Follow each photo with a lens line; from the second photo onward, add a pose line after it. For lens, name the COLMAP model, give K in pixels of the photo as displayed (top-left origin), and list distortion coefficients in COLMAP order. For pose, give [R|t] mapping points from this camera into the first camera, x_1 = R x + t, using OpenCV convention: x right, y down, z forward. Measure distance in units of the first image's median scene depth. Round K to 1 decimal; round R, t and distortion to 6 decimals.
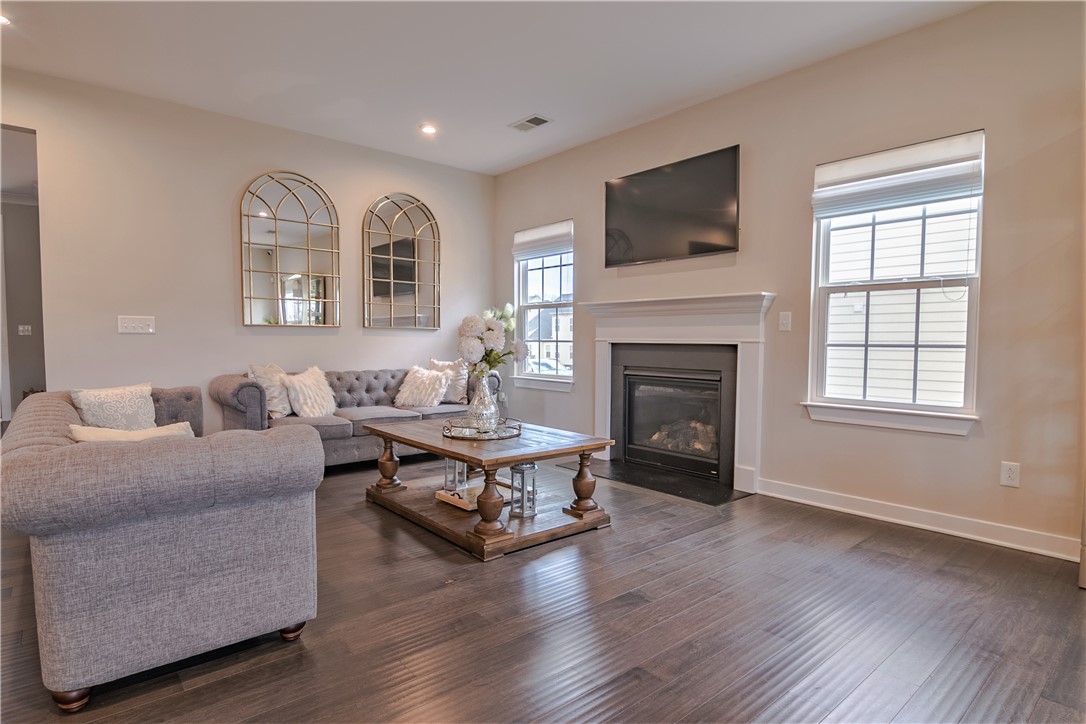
lens RADIAL K [[573.8, 0, 543.0], [0, 573.8, 362.0], [0, 0, 1]] dist [-0.001950, -0.000398]
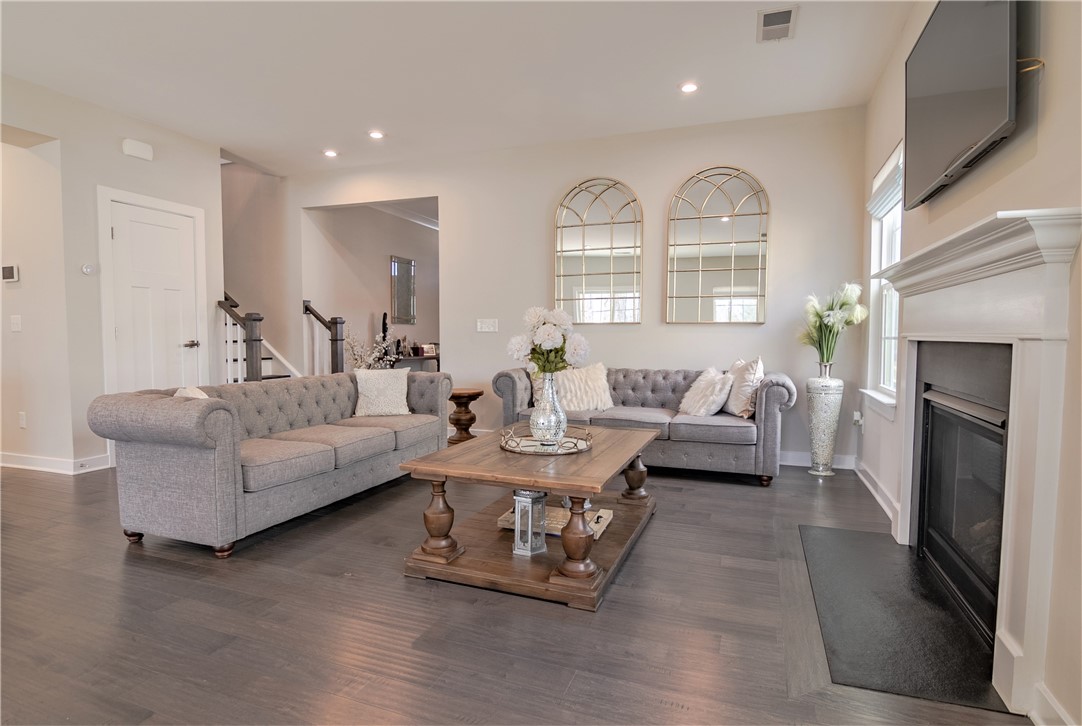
lens RADIAL K [[562.7, 0, 541.0], [0, 562.7, 363.0], [0, 0, 1]] dist [-0.002000, -0.000240]
pose [[0.478685, 0.037146, -0.877201, 0.409444], [-0.033760, 0.999144, 0.023887, -0.011442], [0.877337, 0.018180, 0.479530, 0.392237]]
